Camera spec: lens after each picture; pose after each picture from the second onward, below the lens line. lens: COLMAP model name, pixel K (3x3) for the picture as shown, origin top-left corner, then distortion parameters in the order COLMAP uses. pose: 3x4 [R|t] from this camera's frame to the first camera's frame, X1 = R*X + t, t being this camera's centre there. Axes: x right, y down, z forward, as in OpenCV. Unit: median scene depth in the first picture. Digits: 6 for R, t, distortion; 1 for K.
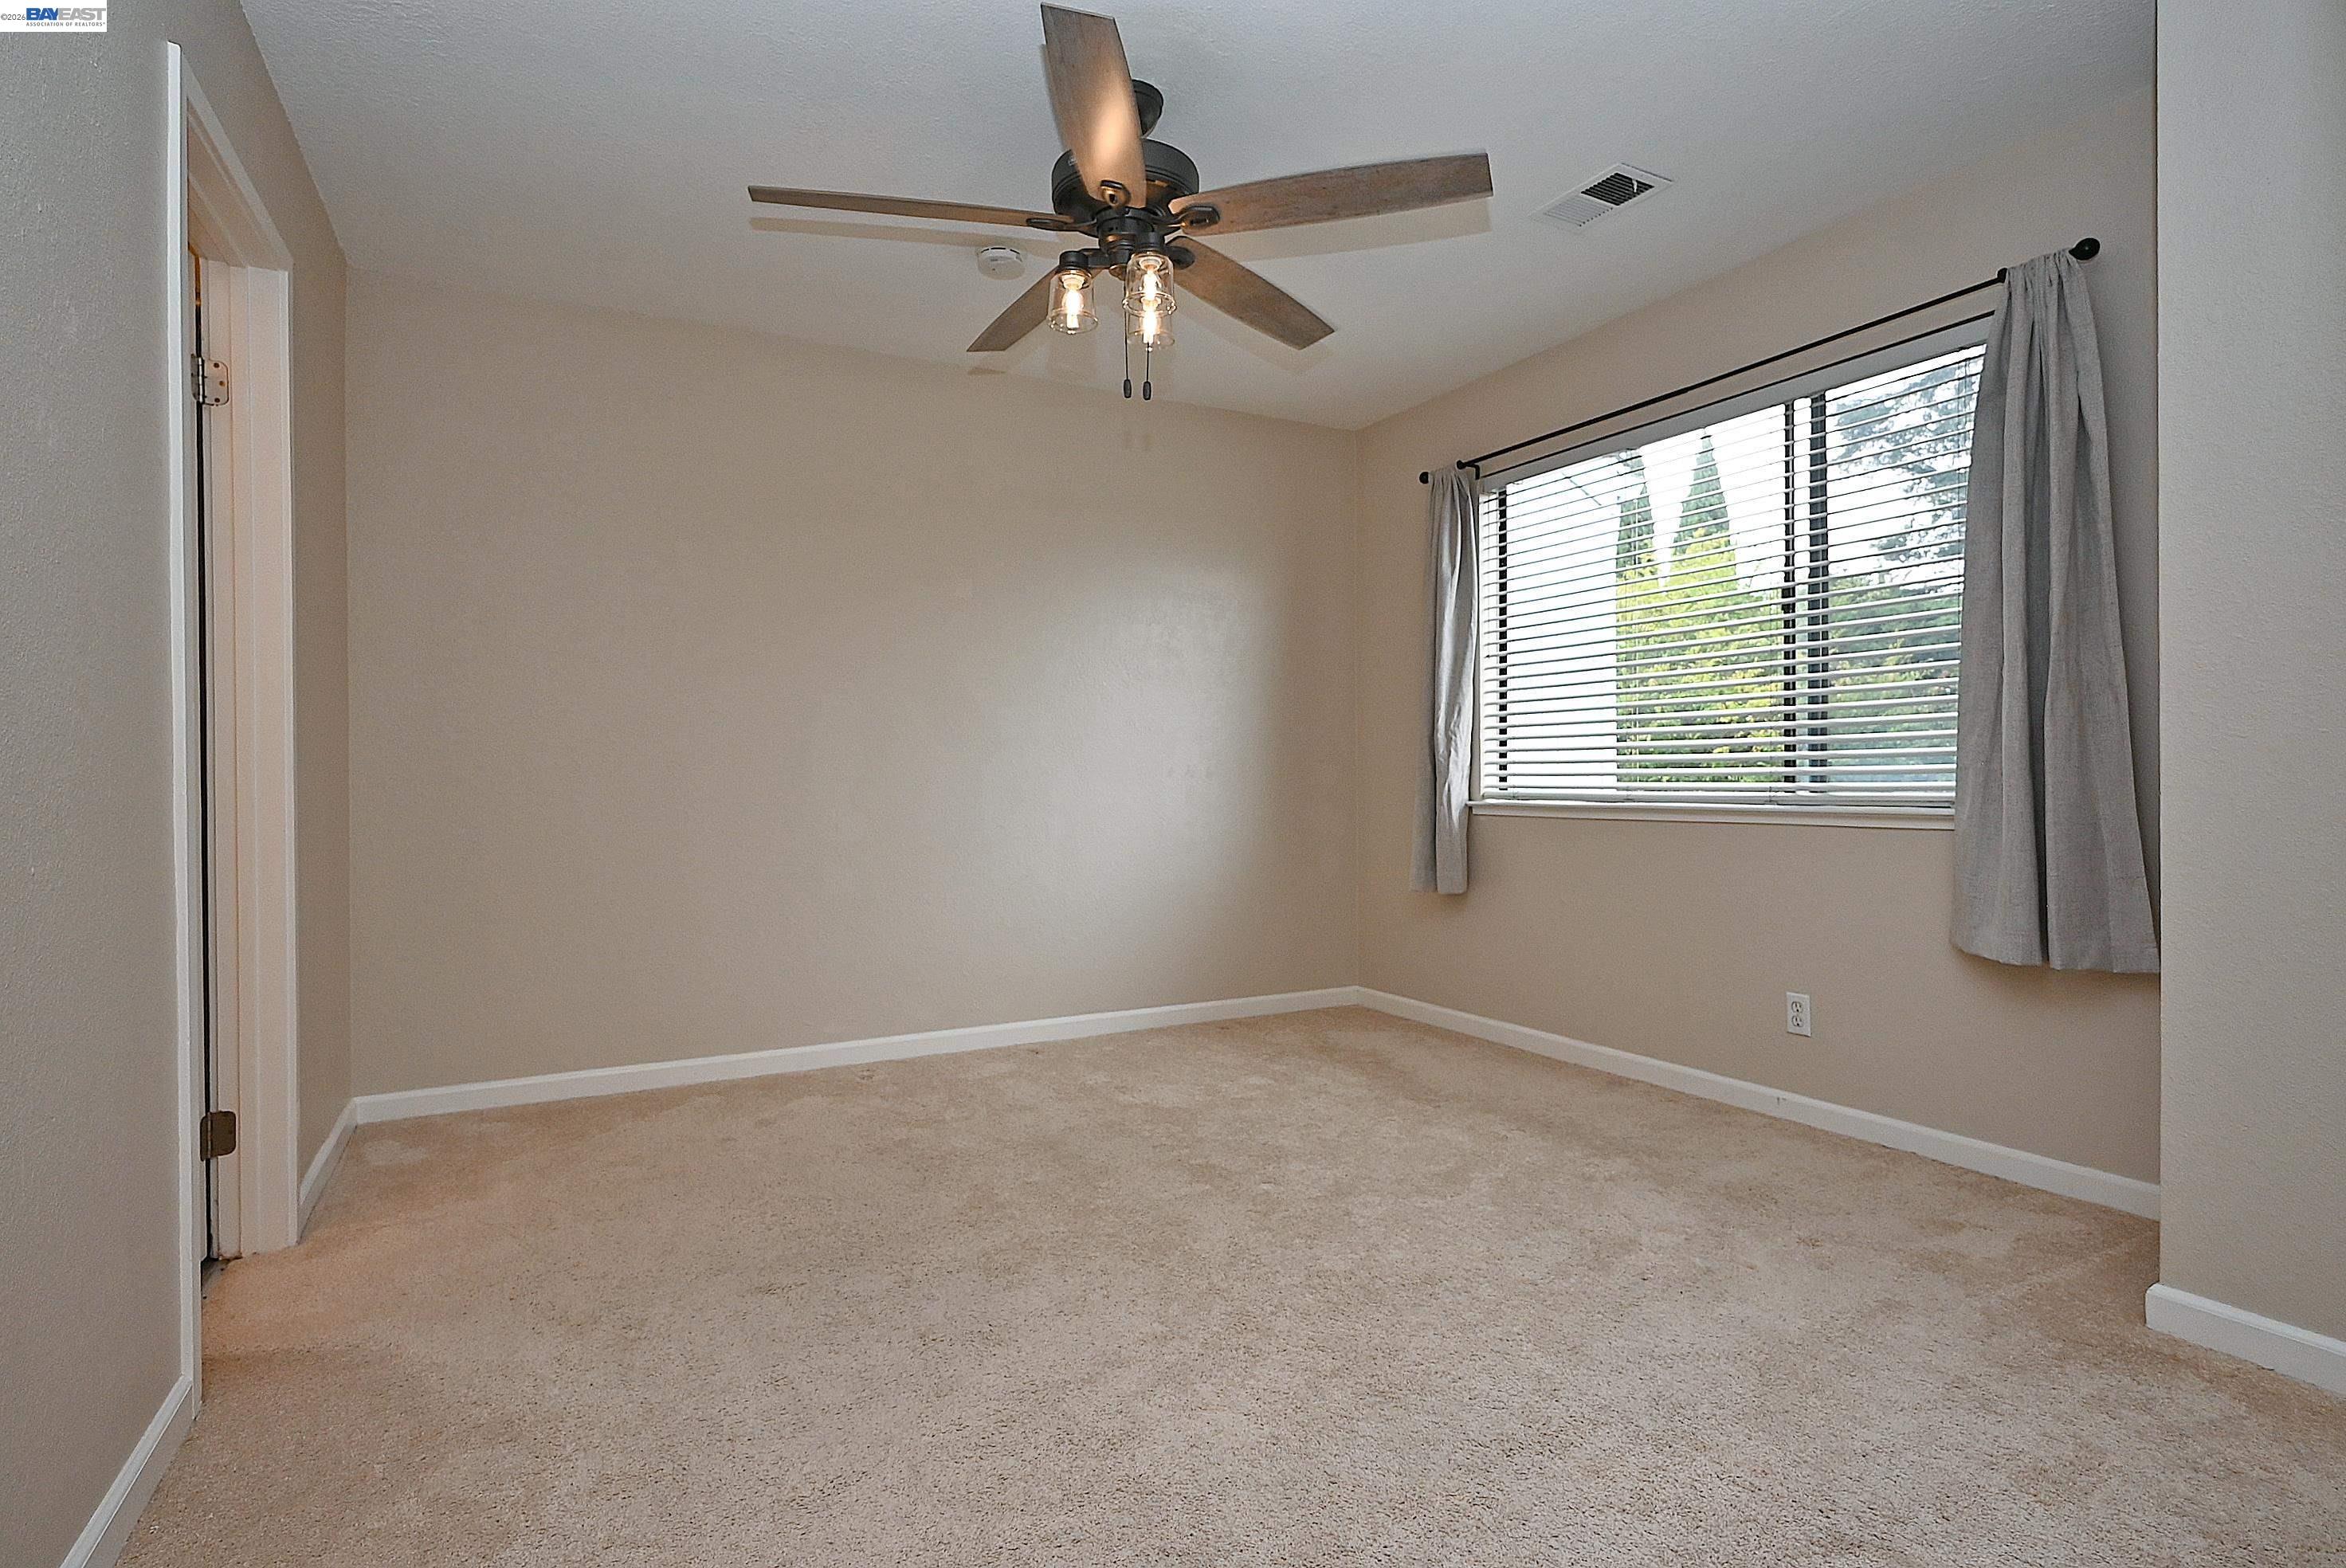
lens RADIAL K [[1200.4, 0, 1176.4], [0, 1200.4, 784.7], [0, 0, 1]] dist [-0.004929, 0.002493]
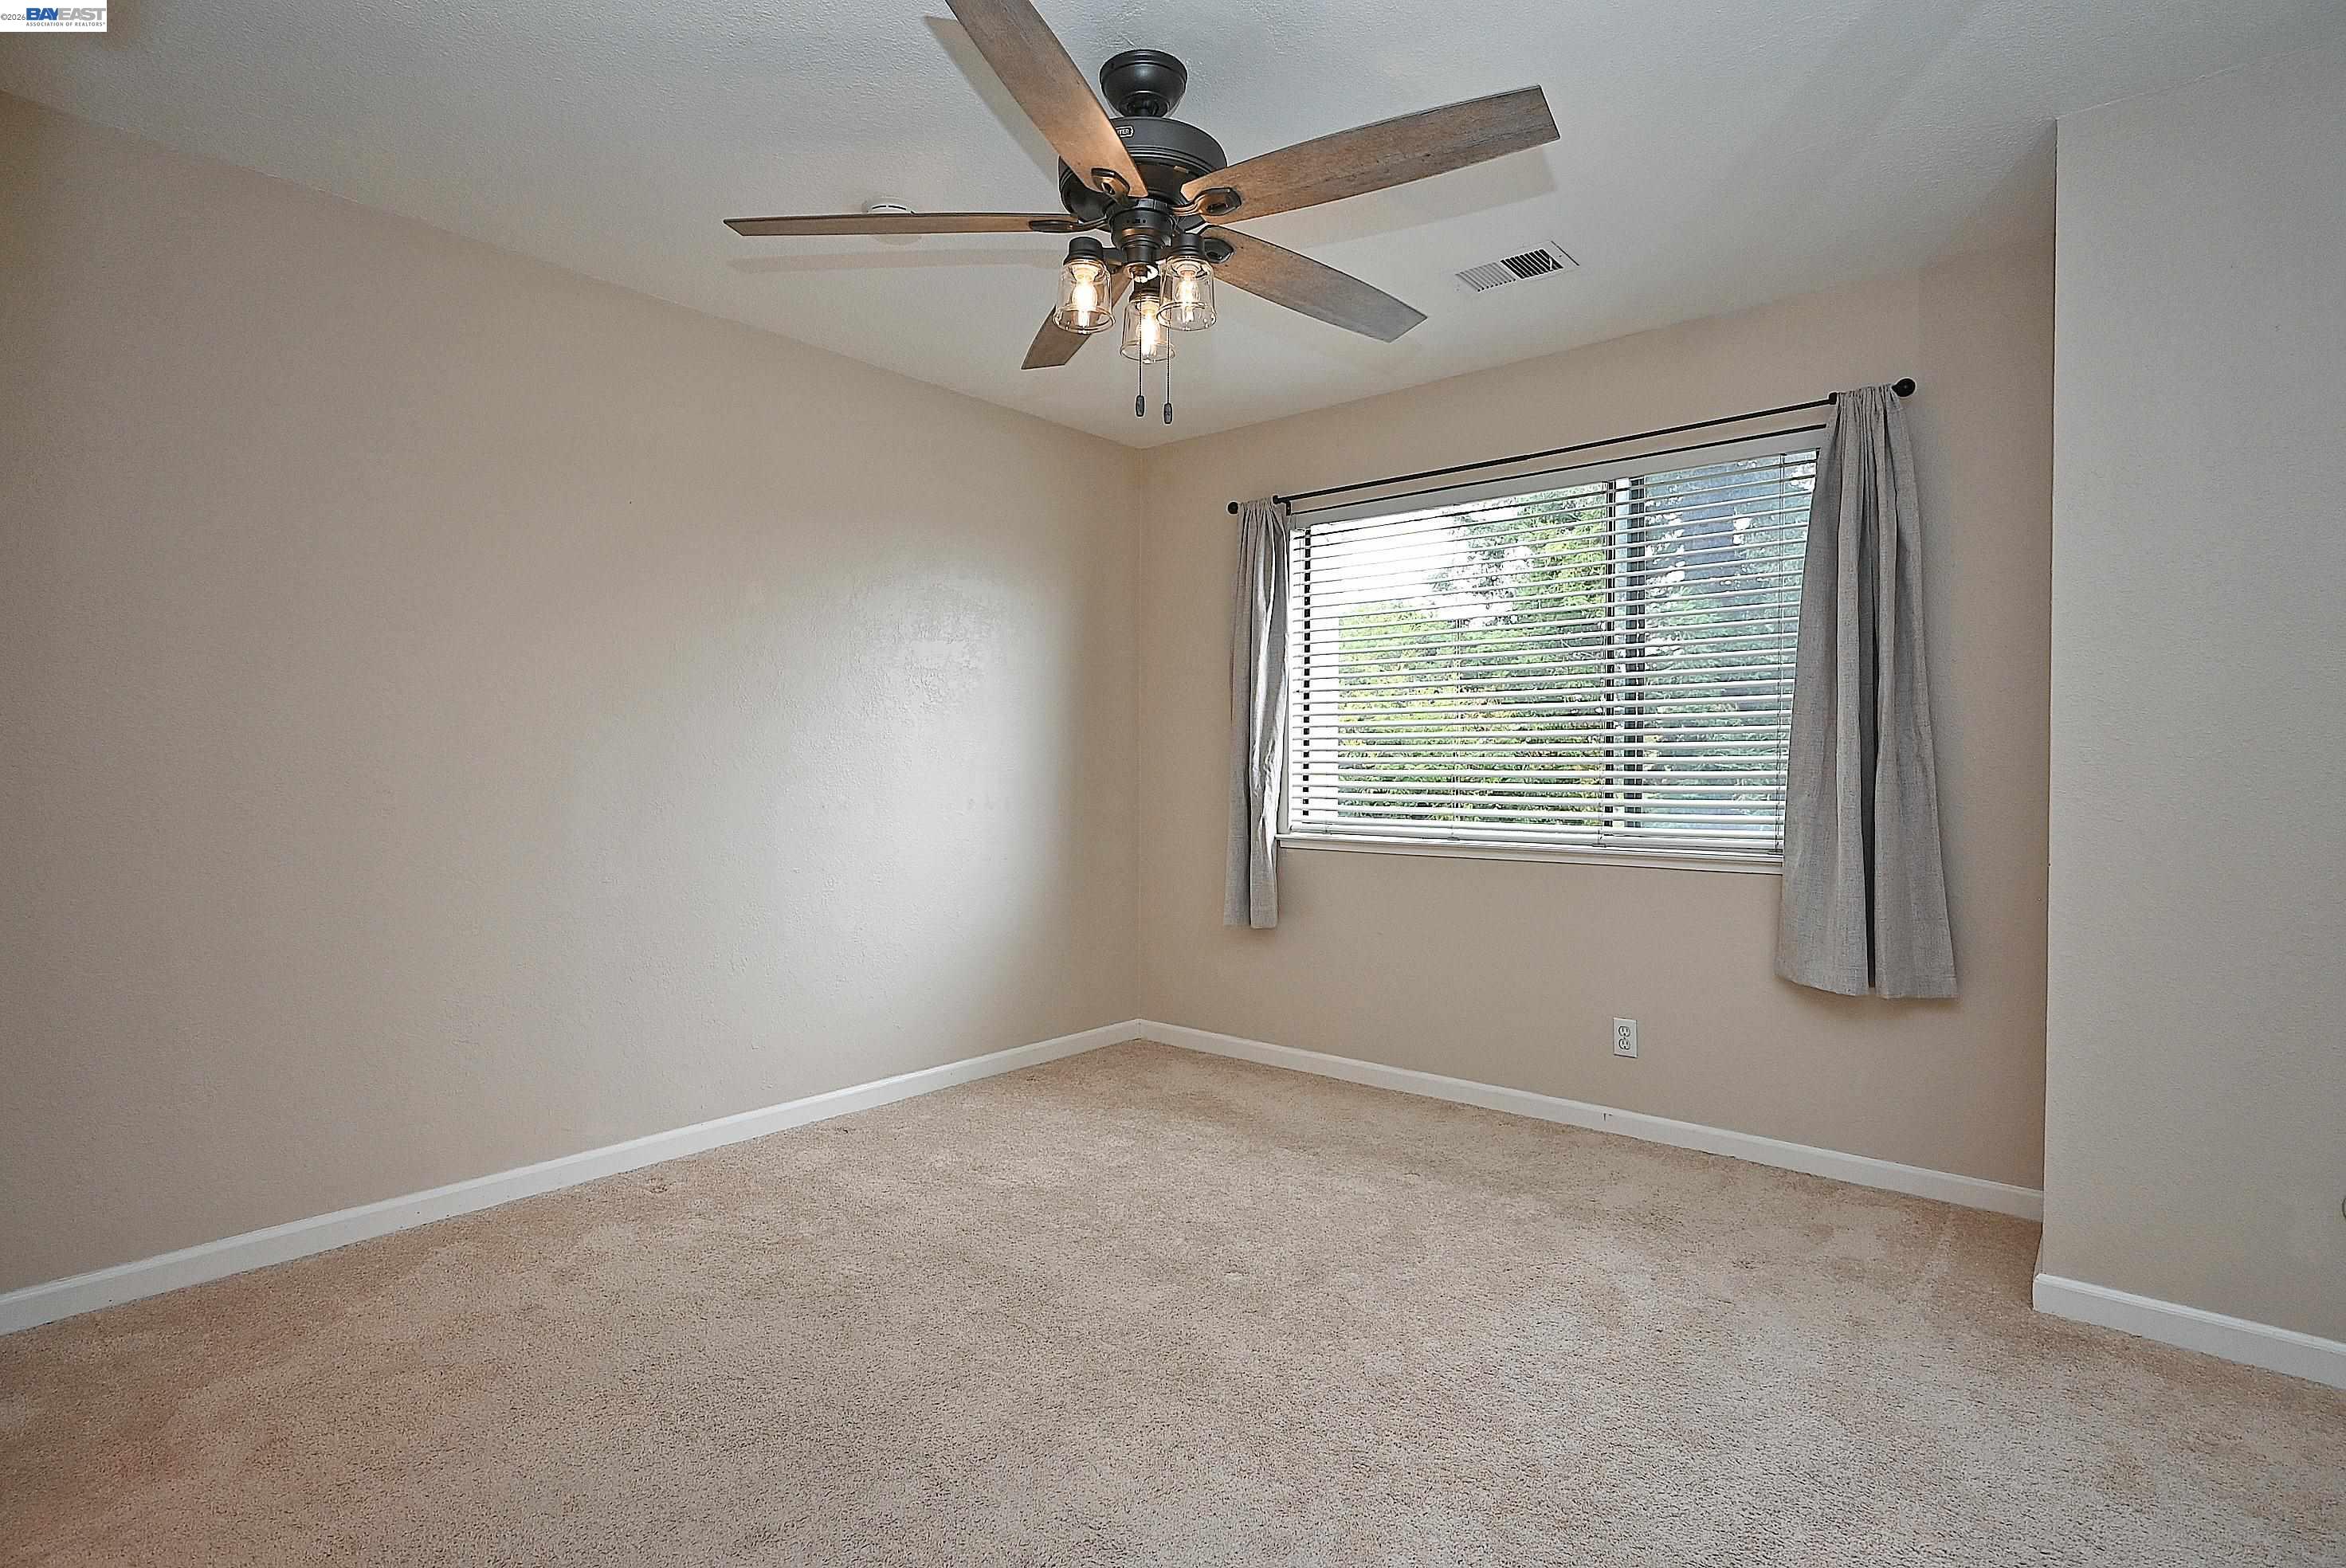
lens RADIAL K [[1182.0, 0, 1180.6], [0, 1182.0, 784.7], [0, 0, 1]] dist [-0.002306, 0.002155]
pose [[0.927425, 0.003499, 0.373992, -0.270854], [-0.007701, 0.999923, 0.009742, -0.049498], [-0.373929, -0.011915, 0.927381, 0.146983]]
